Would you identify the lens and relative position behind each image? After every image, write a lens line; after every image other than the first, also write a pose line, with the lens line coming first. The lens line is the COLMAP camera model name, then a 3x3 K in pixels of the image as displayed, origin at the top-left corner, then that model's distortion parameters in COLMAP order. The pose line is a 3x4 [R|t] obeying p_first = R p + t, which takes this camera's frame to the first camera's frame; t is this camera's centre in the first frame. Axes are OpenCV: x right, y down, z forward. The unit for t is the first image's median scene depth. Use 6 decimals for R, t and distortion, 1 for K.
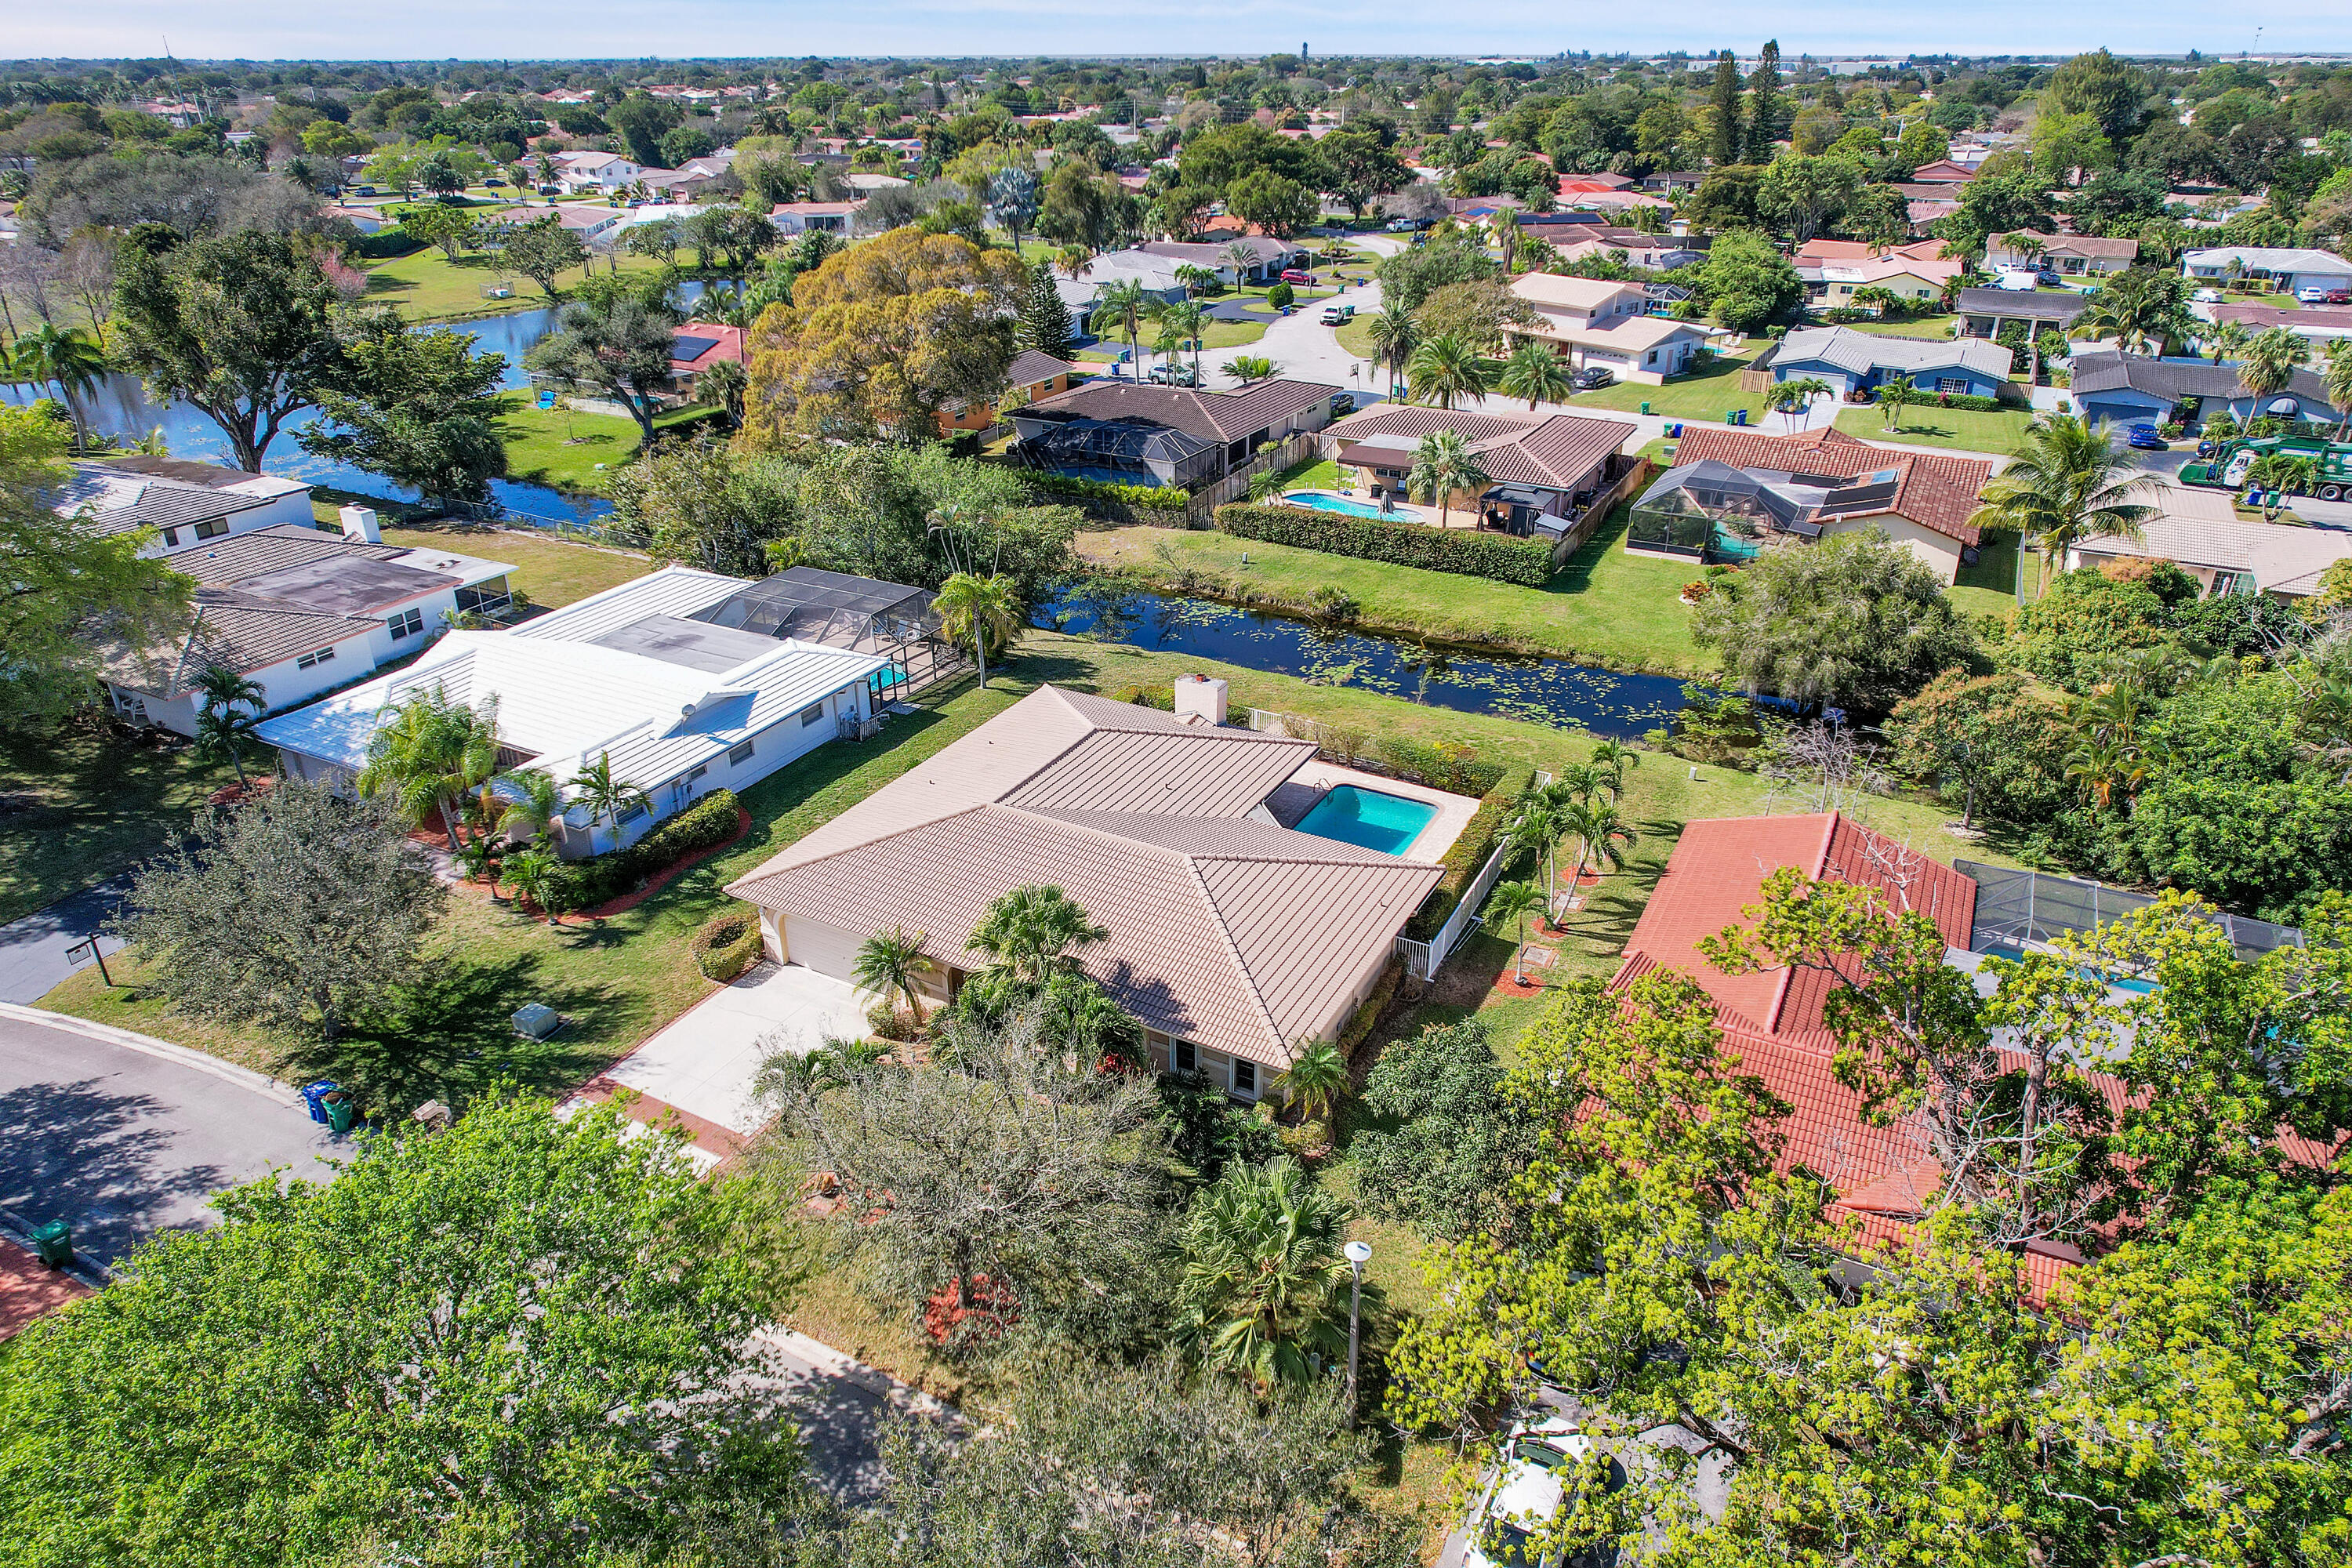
lens RADIAL K [[1484.8, 0, 1176.0], [0, 1484.8, 784.0], [0, 0, 1]] dist [-0.005727, -0.001292]
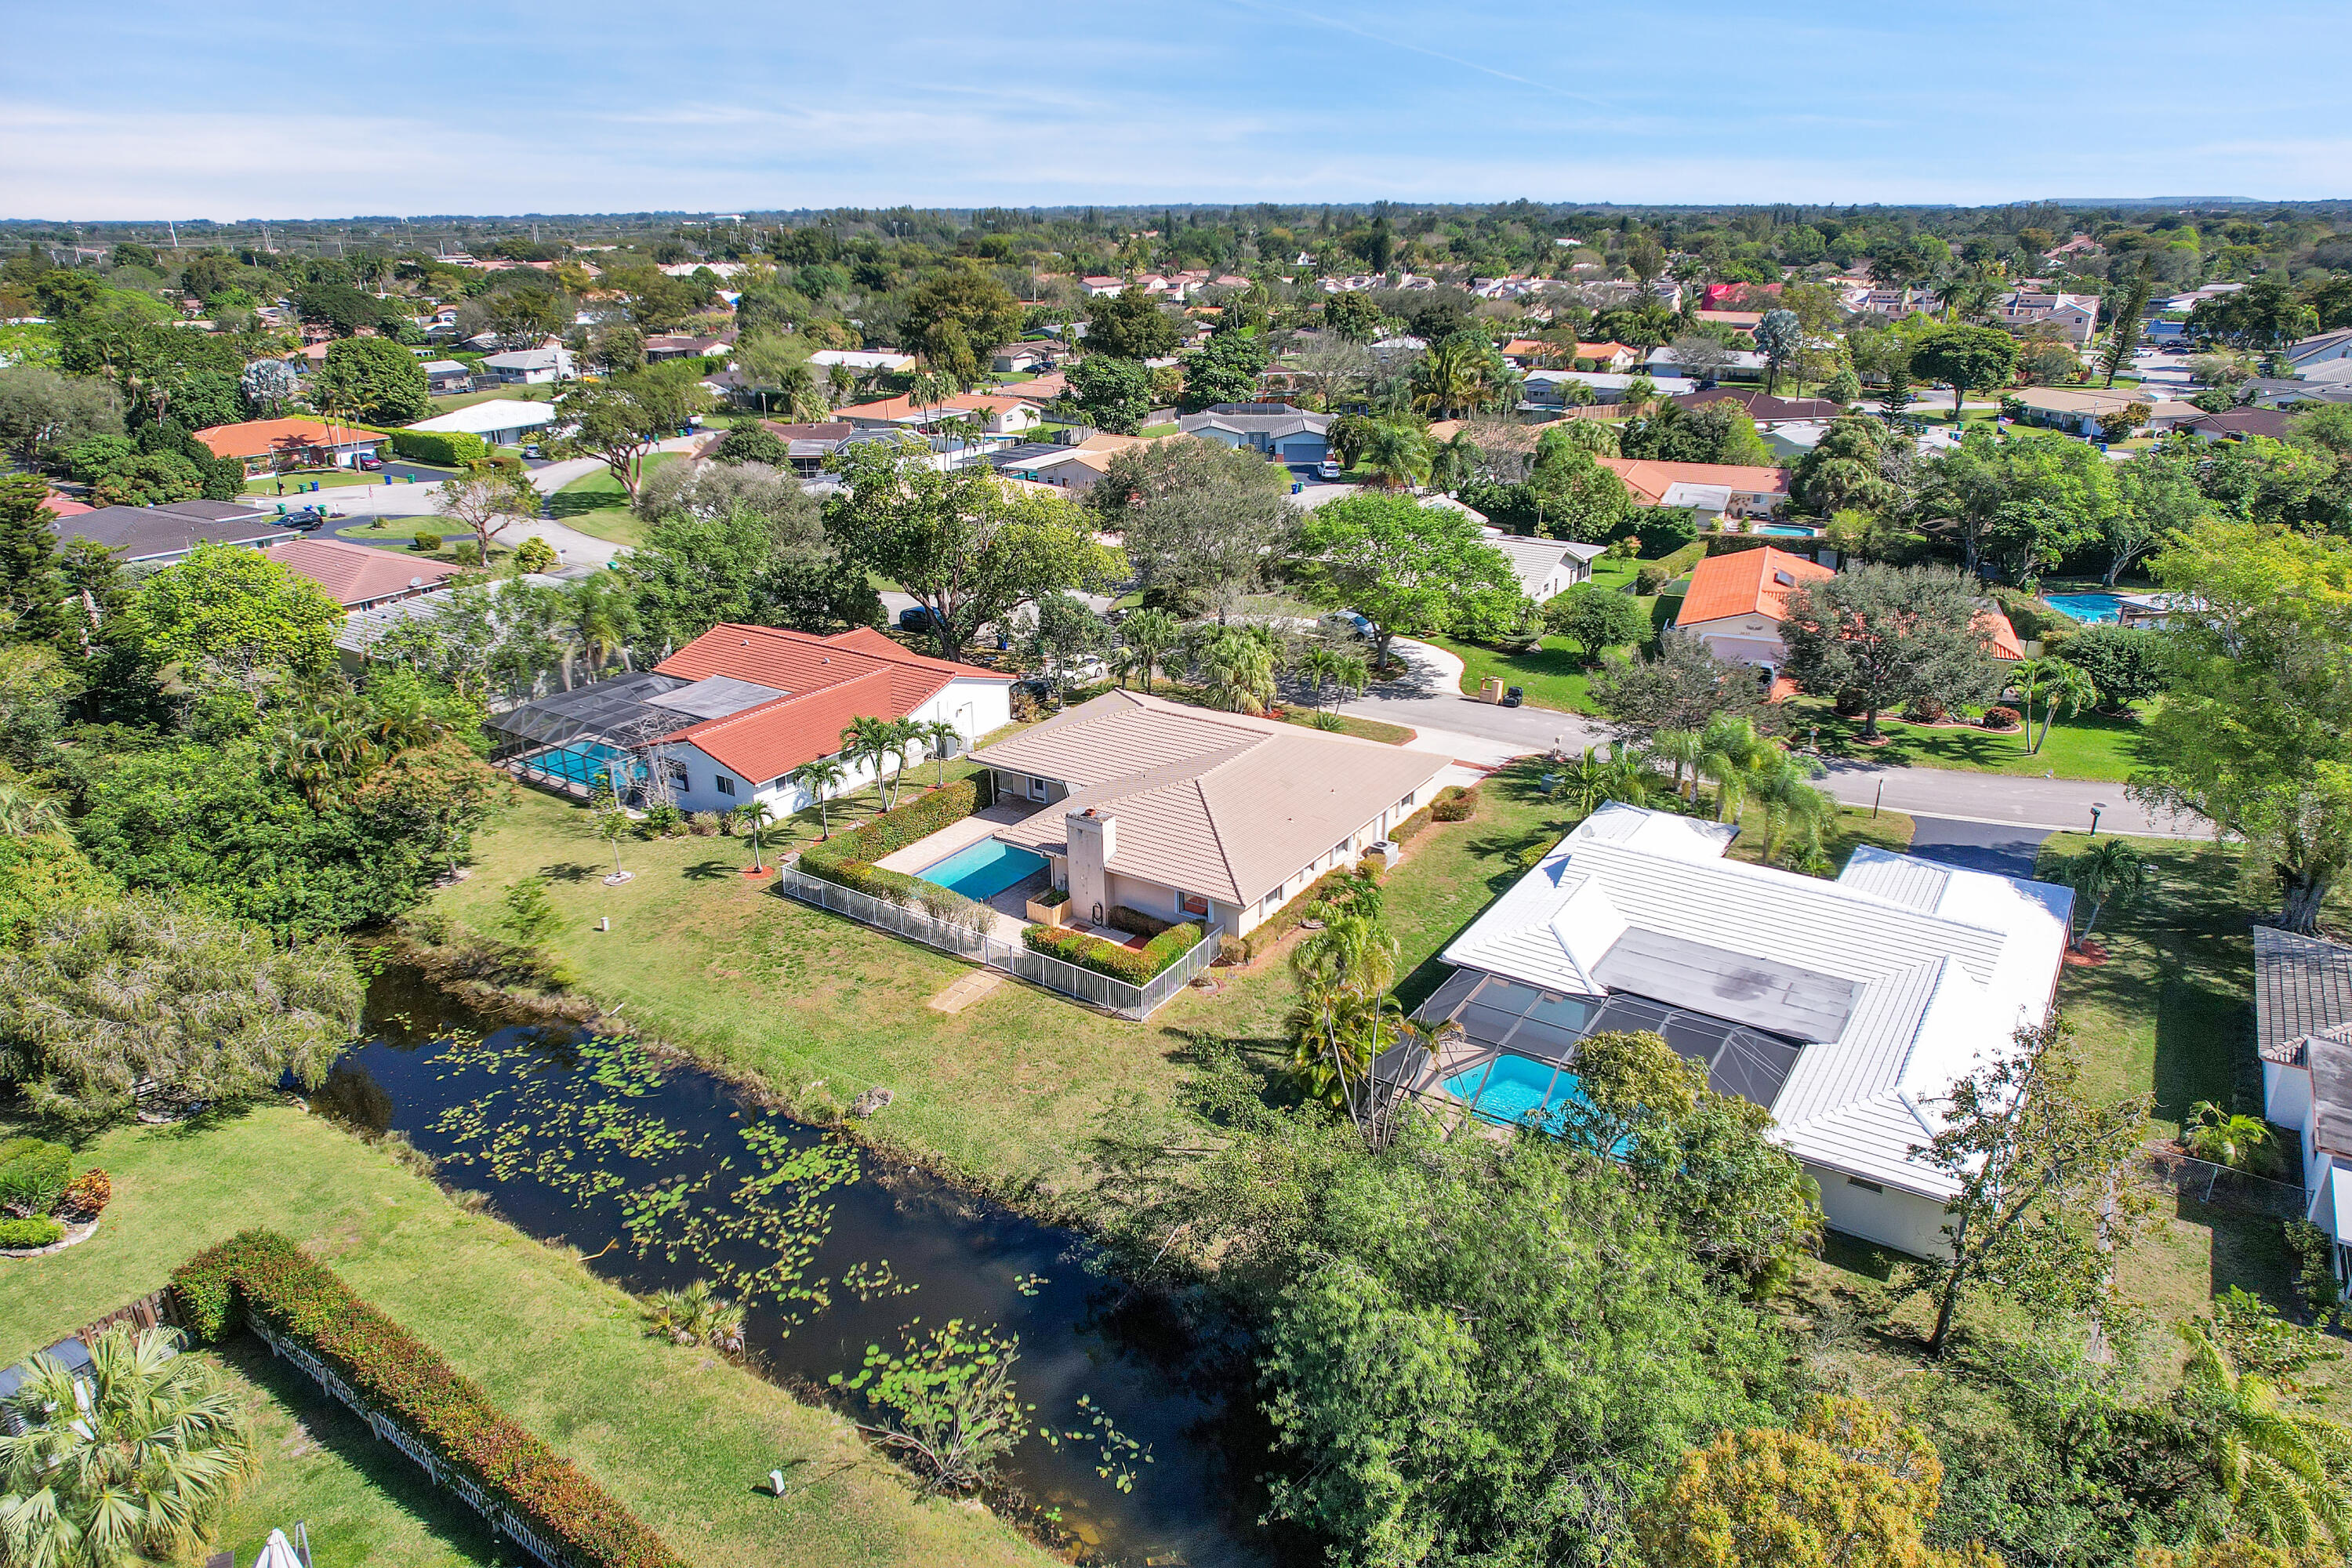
lens RADIAL K [[1484.8, 0, 1176.0], [0, 1484.8, 784.0], [0, 0, 1]] dist [-0.005727, -0.001292]
pose [[-0.994631, -0.027056, 0.099889, -0.116380], [0.055902, 0.671815, 0.738606, -0.692860], [-0.087091, 0.740224, -0.666696, 1.369900]]
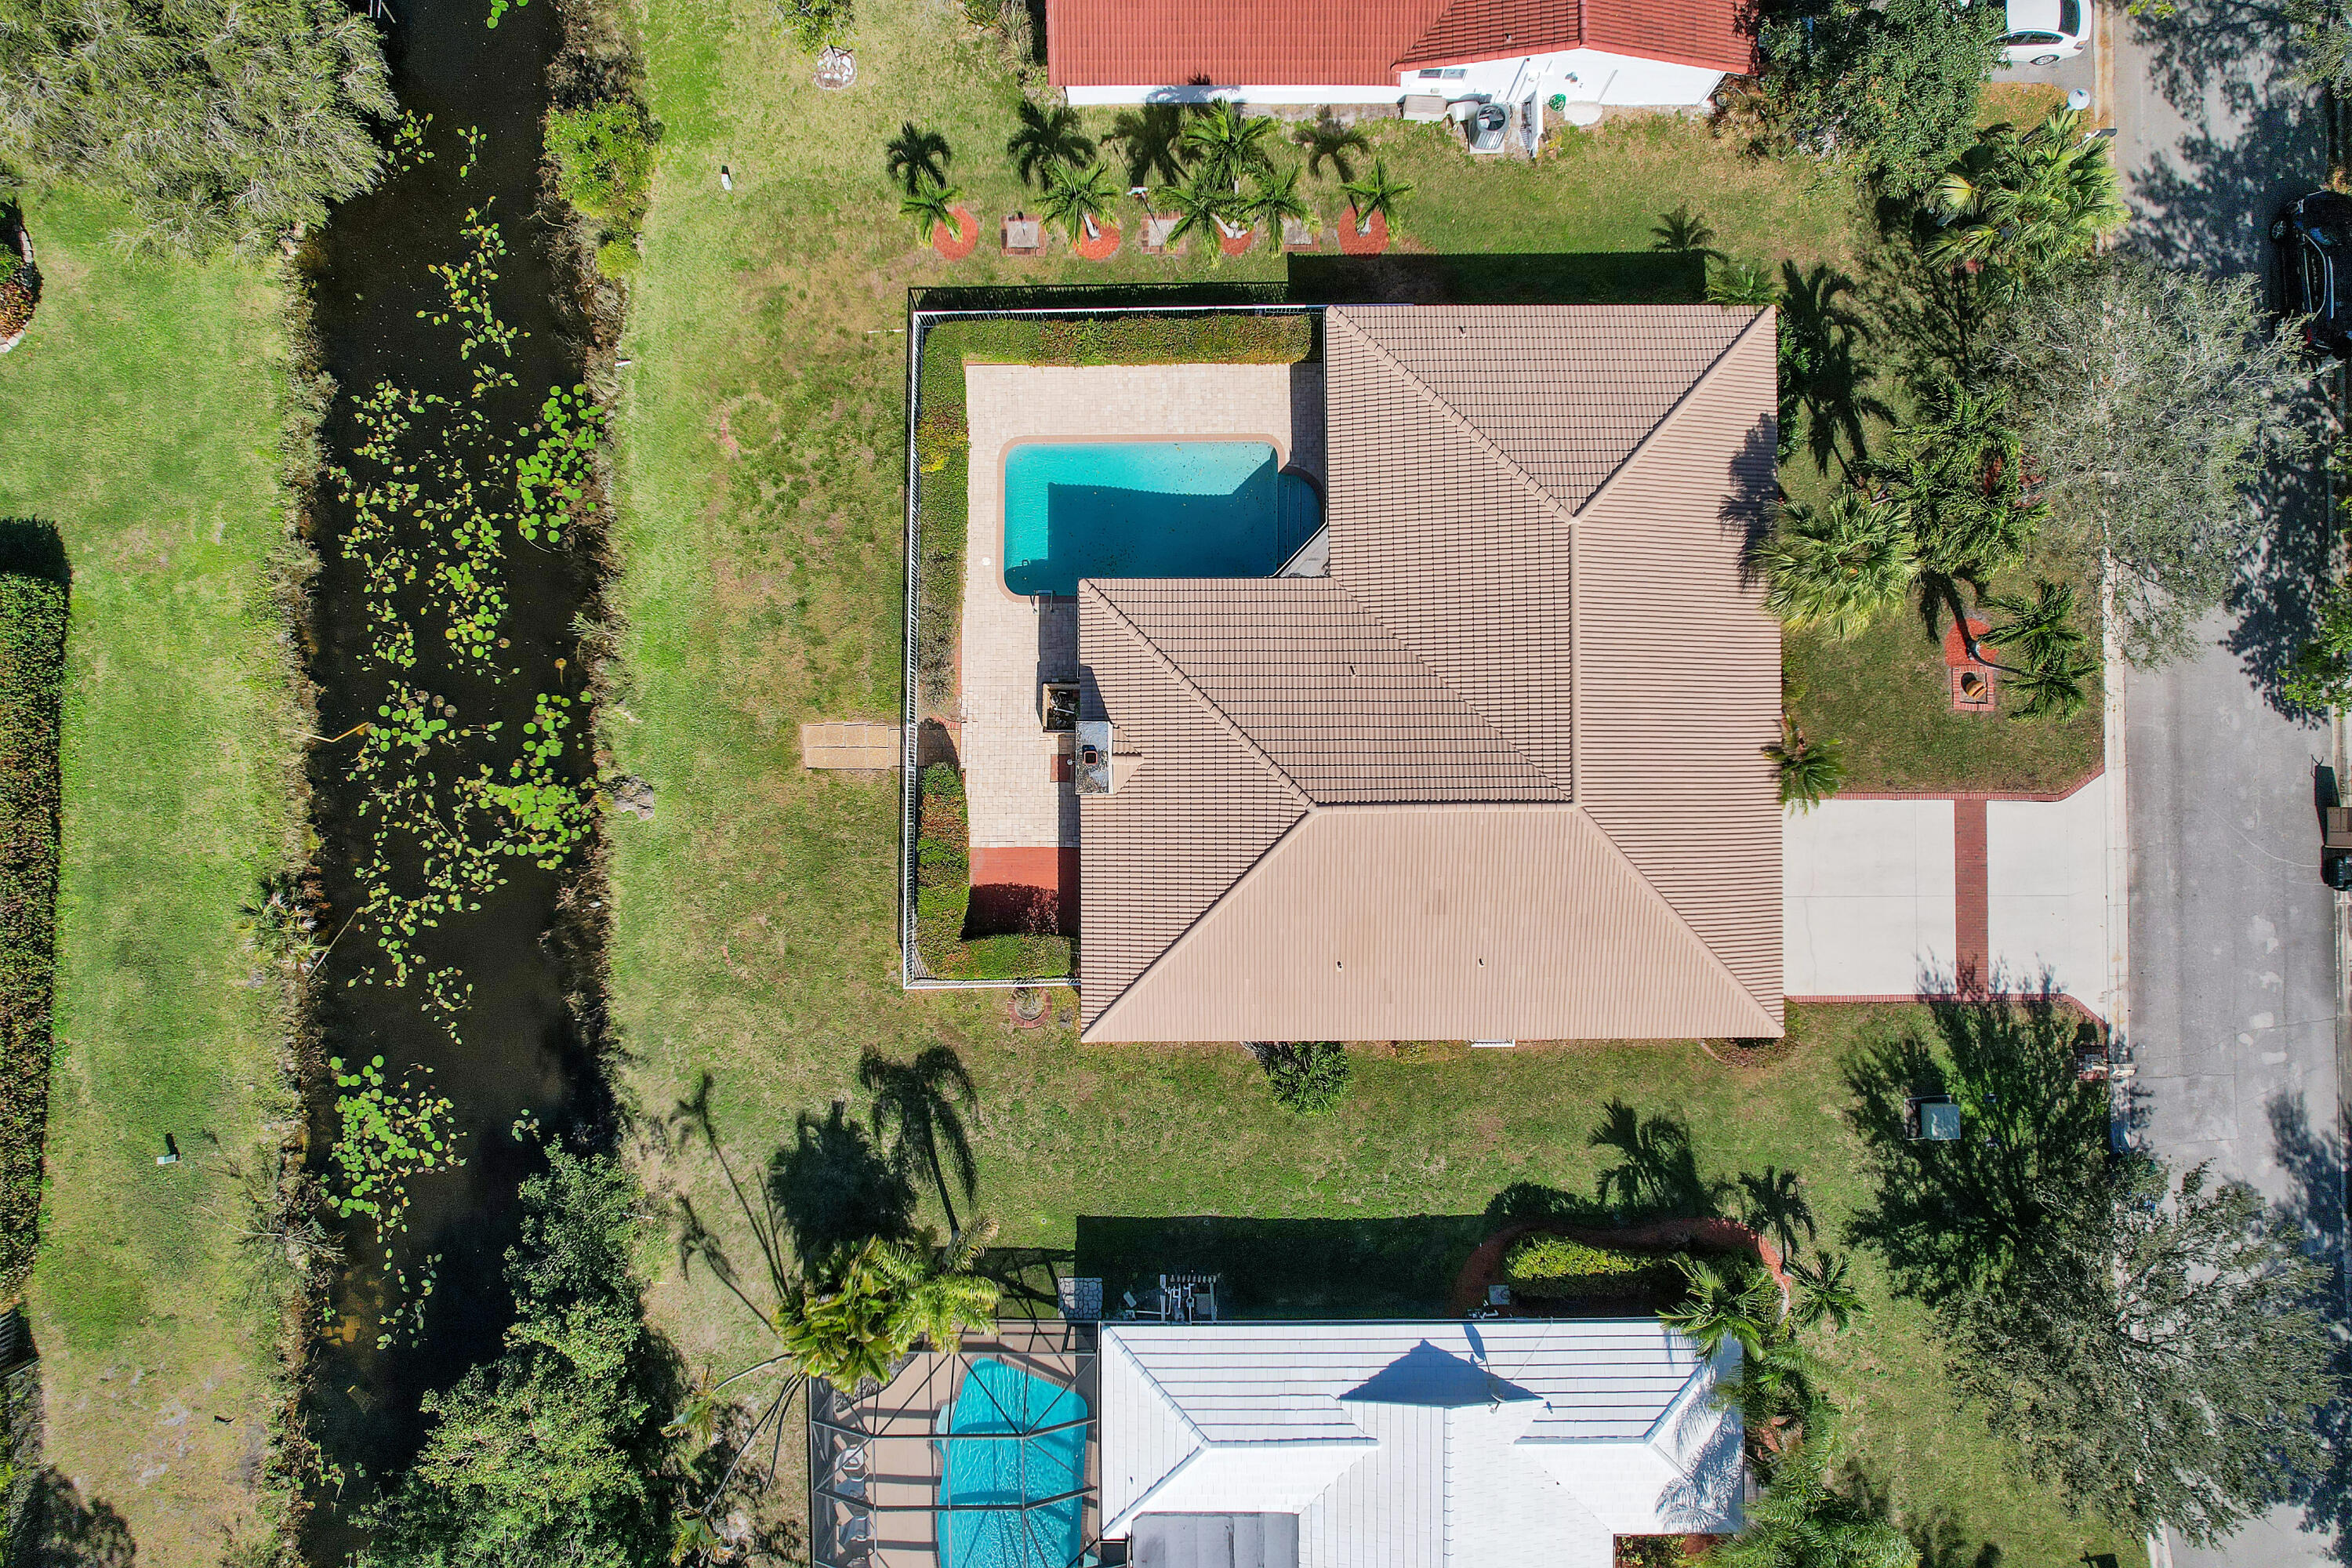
lens RADIAL K [[1484.8, 0, 1176.0], [0, 1484.8, 784.0], [0, 0, 1]] dist [-0.005727, -0.001292]
pose [[-0.476238, -0.879287, 0.007174, -0.010275], [0.396992, -0.207724, 0.894007, -0.537359], [-0.784598, 0.428608, 0.447996, 0.556858]]
